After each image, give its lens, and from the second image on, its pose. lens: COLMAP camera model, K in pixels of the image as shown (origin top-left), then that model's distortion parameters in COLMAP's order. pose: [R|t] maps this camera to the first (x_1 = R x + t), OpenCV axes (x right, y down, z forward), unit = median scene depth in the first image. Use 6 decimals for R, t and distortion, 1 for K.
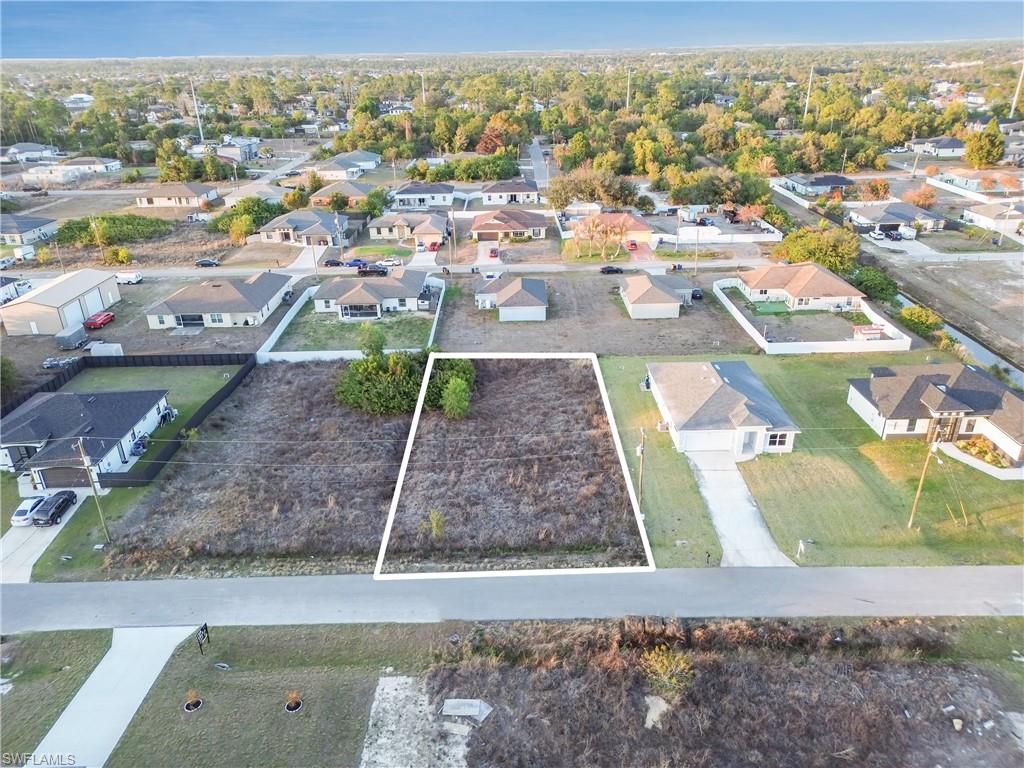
lens RADIAL K [[714.6, 0, 511.1], [0, 714.6, 385.0], [0, 0, 1]] dist [0.075624, -0.081909]
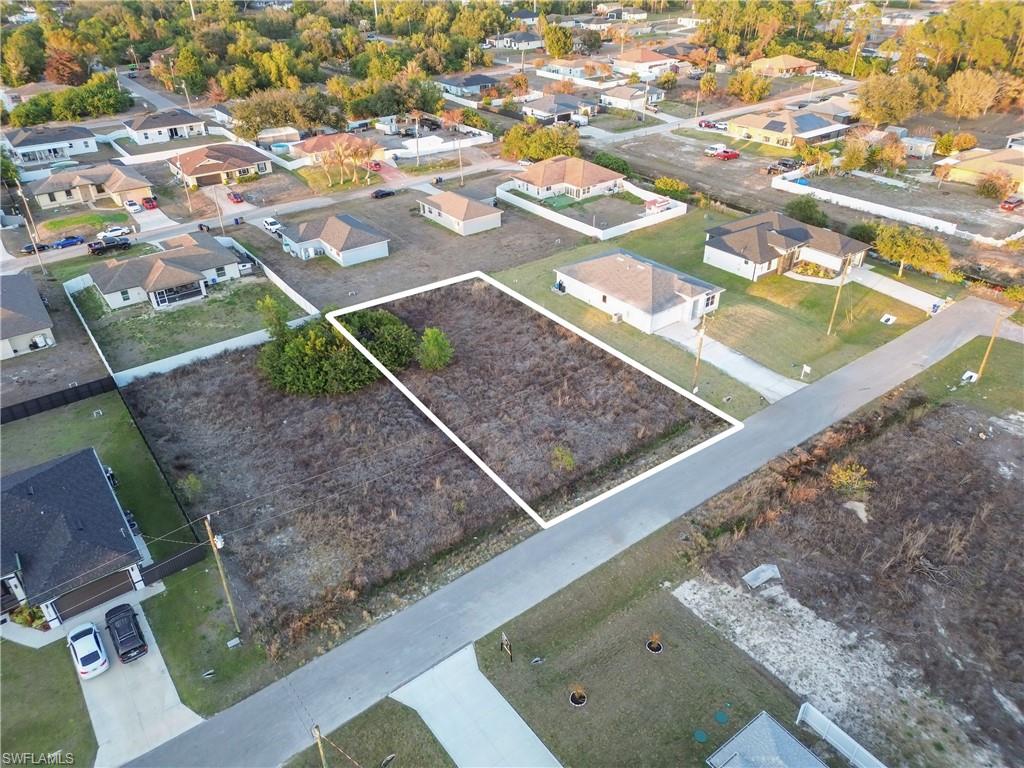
lens RADIAL K [[714.6, 0, 511.1], [0, 714.6, 385.0], [0, 0, 1]] dist [0.075624, -0.081909]
pose [[0.803397, -0.308881, 0.509064, -0.395780], [0.249877, 0.950901, 0.182619, -0.066700], [-0.540477, -0.019512, 0.841133, 0.117789]]
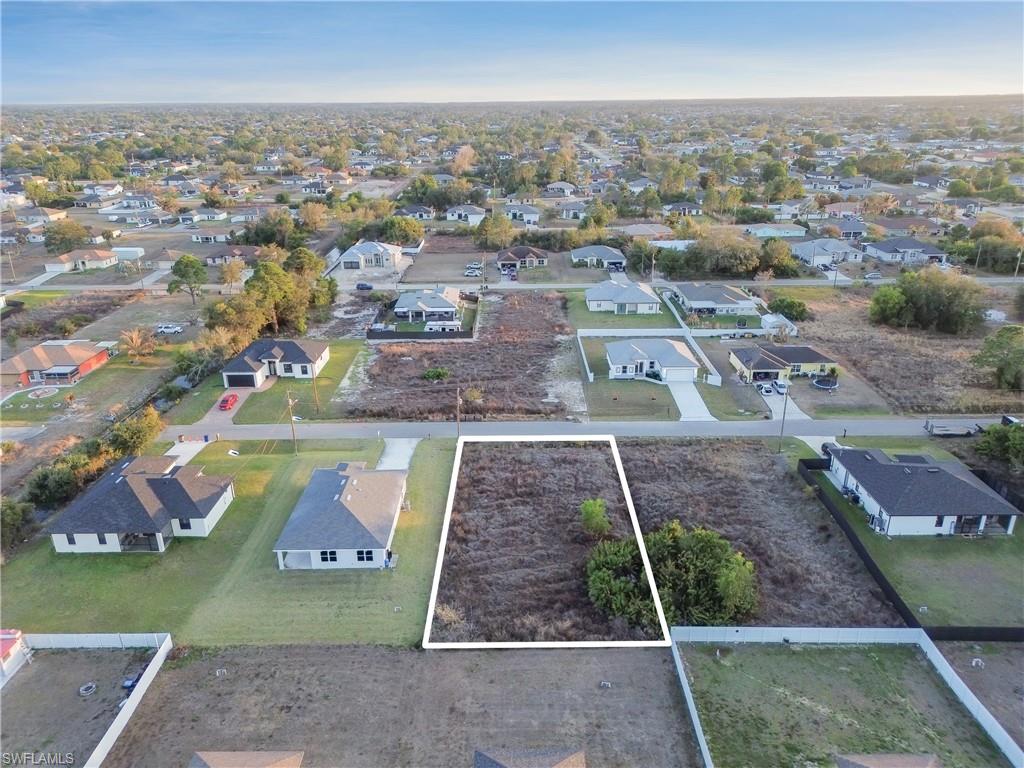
lens RADIAL K [[714.6, 0, 511.1], [0, 714.6, 385.0], [0, 0, 1]] dist [0.075624, -0.081909]
pose [[-0.999606, 0.021923, 0.017539, 0.015722], [0.027811, 0.687693, 0.725469, -0.686081], [0.003843, 0.725670, -0.688032, 1.259994]]
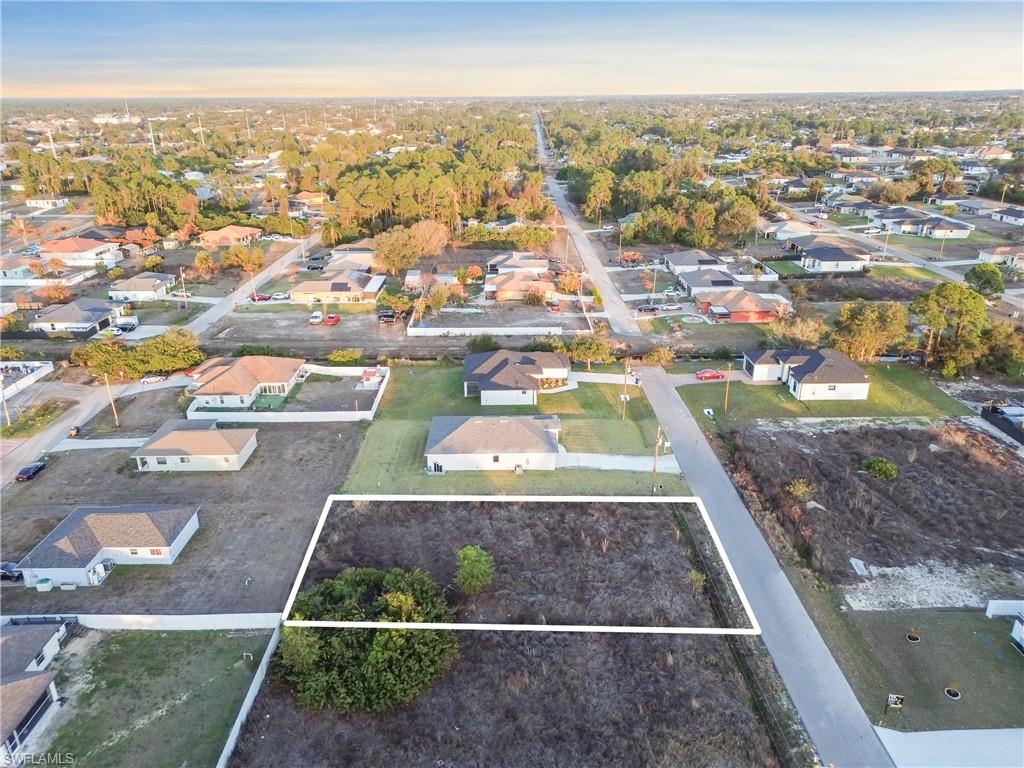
lens RADIAL K [[714.6, 0, 511.1], [0, 714.6, 385.0], [0, 0, 1]] dist [0.075624, -0.081909]
pose [[-0.001024, -0.356904, 0.934140, -0.660256], [0.427808, 0.844185, 0.323004, -0.350249], [-0.903869, 0.399964, 0.151822, 0.591033]]
